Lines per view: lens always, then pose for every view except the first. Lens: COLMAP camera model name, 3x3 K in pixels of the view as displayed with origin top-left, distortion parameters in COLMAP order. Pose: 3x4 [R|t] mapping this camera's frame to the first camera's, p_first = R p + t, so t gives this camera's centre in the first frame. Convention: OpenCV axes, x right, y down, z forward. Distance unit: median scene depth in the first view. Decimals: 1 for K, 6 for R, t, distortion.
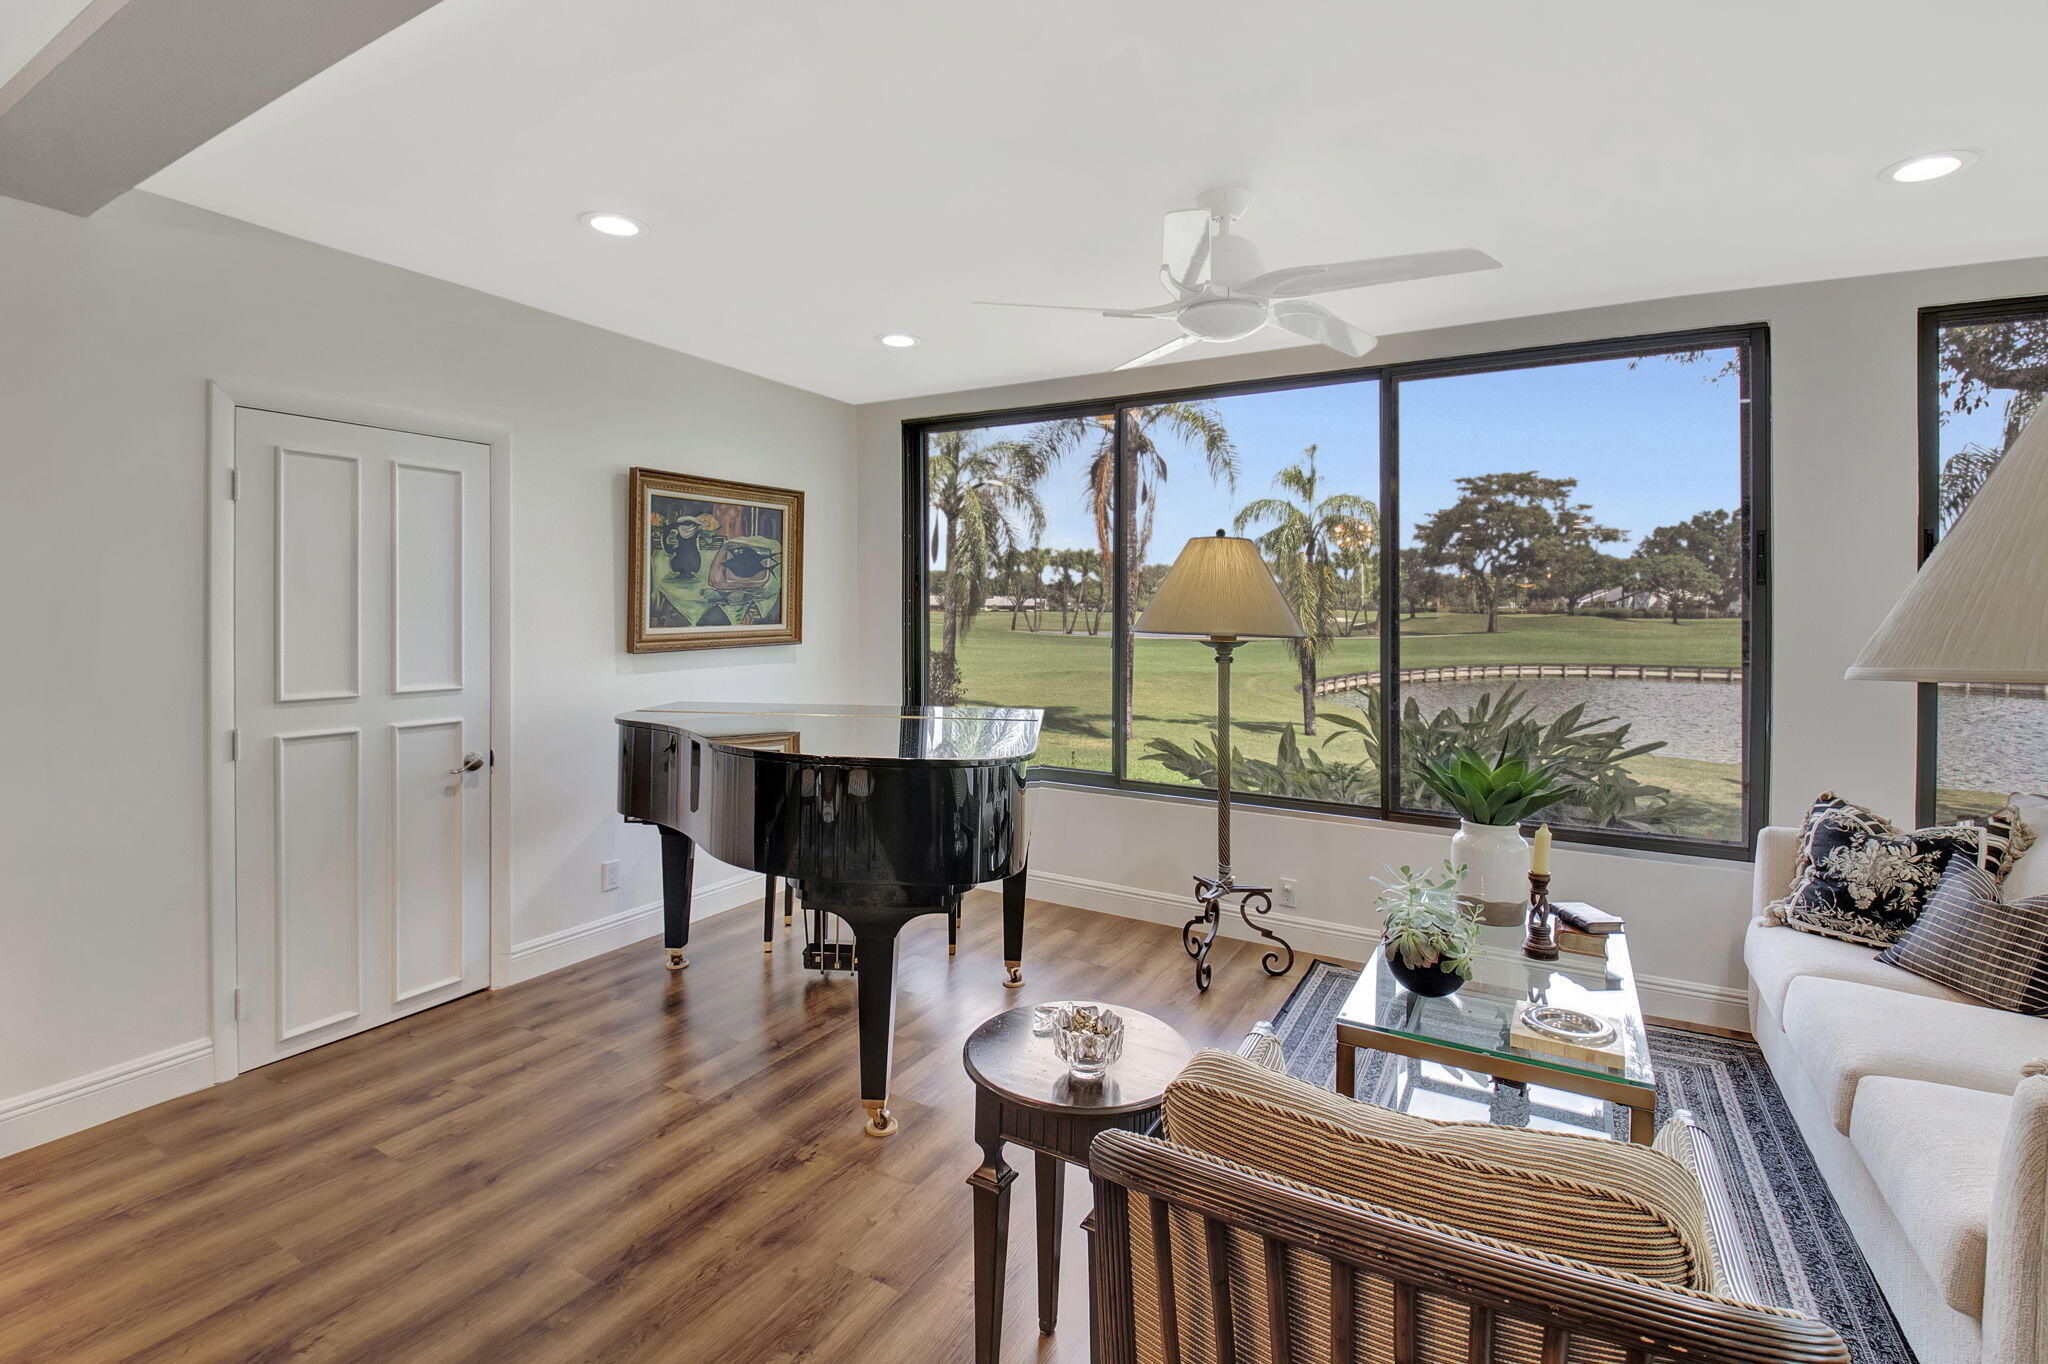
lens RADIAL K [[899.6, 0, 1022.3], [0, 899.6, 636.5], [0, 0, 1]] dist [-0.000518, -0.015994]
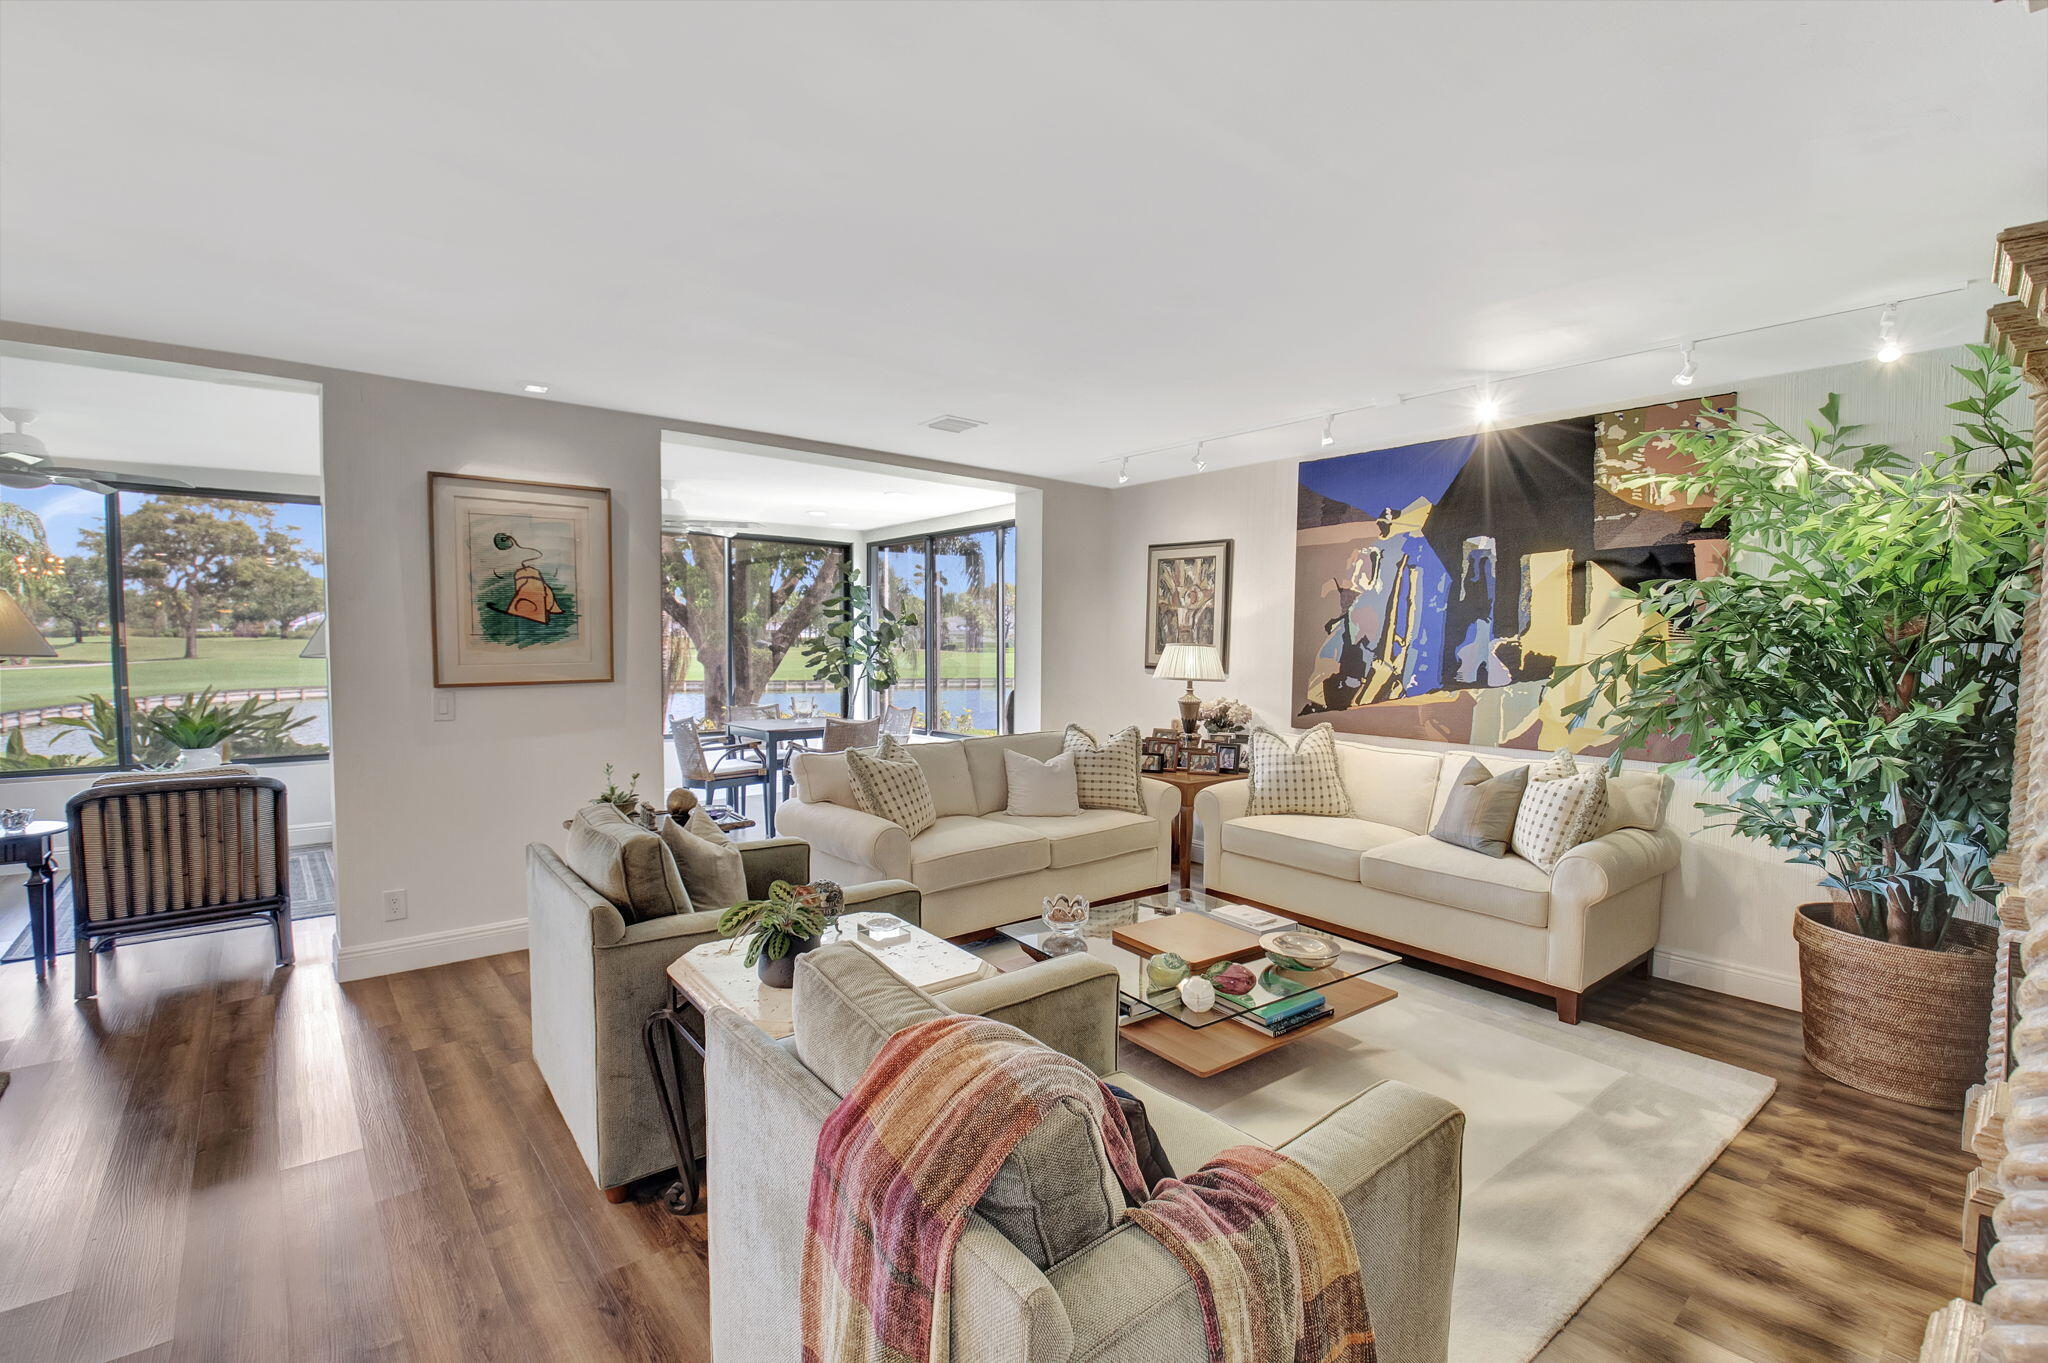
lens RADIAL K [[899.6, 0, 964.4], [0, 899.6, 664.5], [0, 0, 1]] dist [-0.000518, -0.015994]
pose [[0.364646, -0.032193, 0.930590, -0.499975], [0.026930, 0.999349, 0.024019, 0.021697], [-0.930757, 0.016303, 0.365275, -0.944962]]
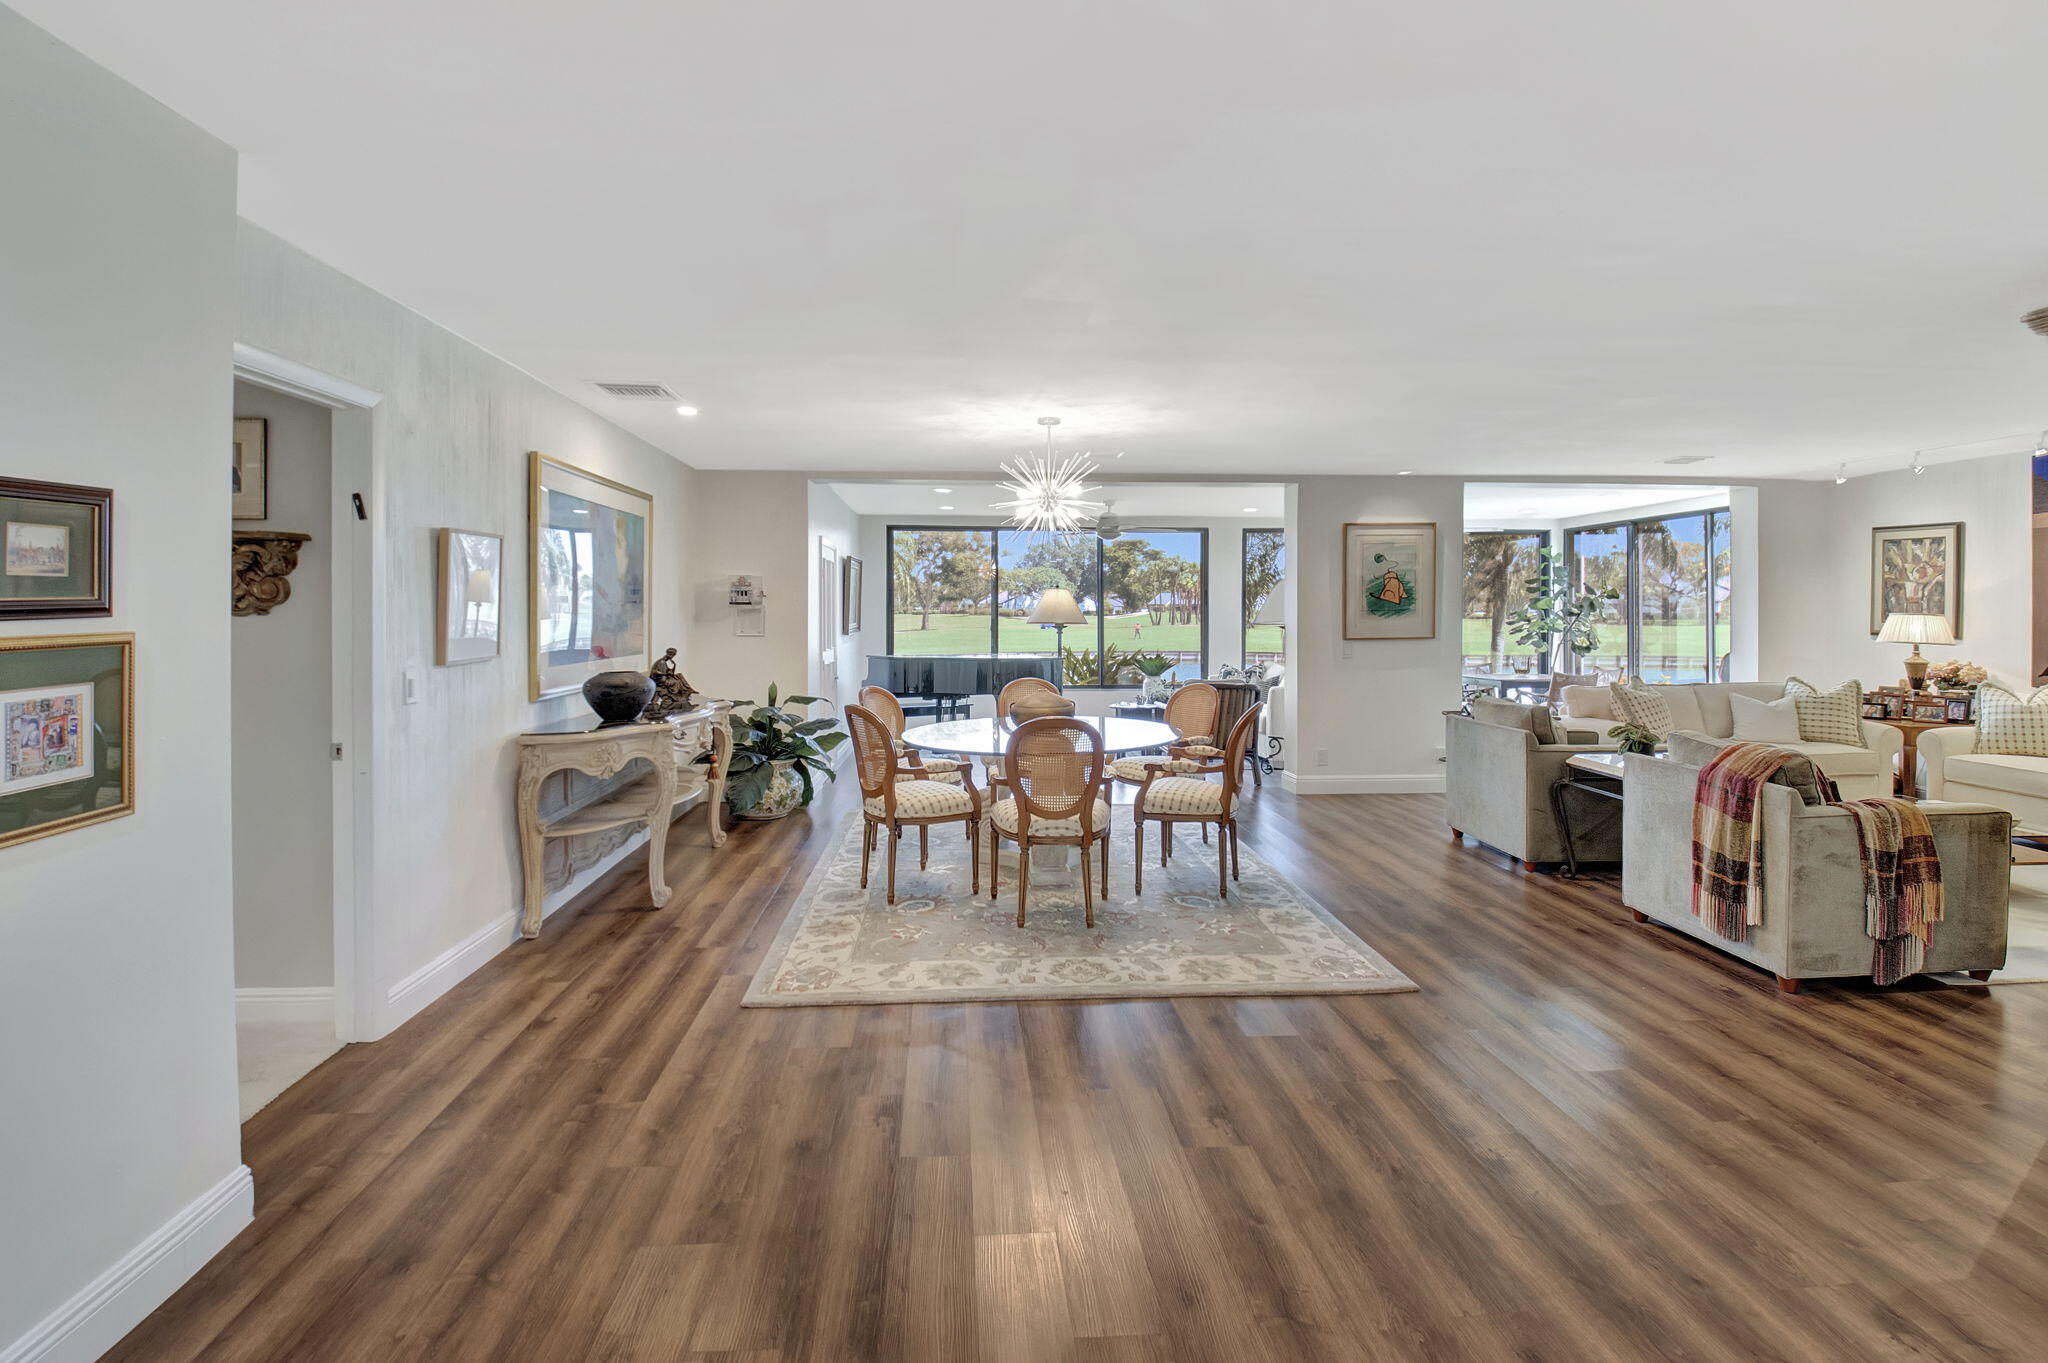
lens RADIAL K [[899.6, 0, 1012.8], [0, 899.6, 623.5], [0, 0, 1]] dist [-0.000518, -0.015994]
pose [[0.821071, -0.018289, 0.570533, -1.456925], [0.028295, 0.999562, -0.008678, 0.018635], [-0.570125, 0.023269, 0.821229, -1.170166]]
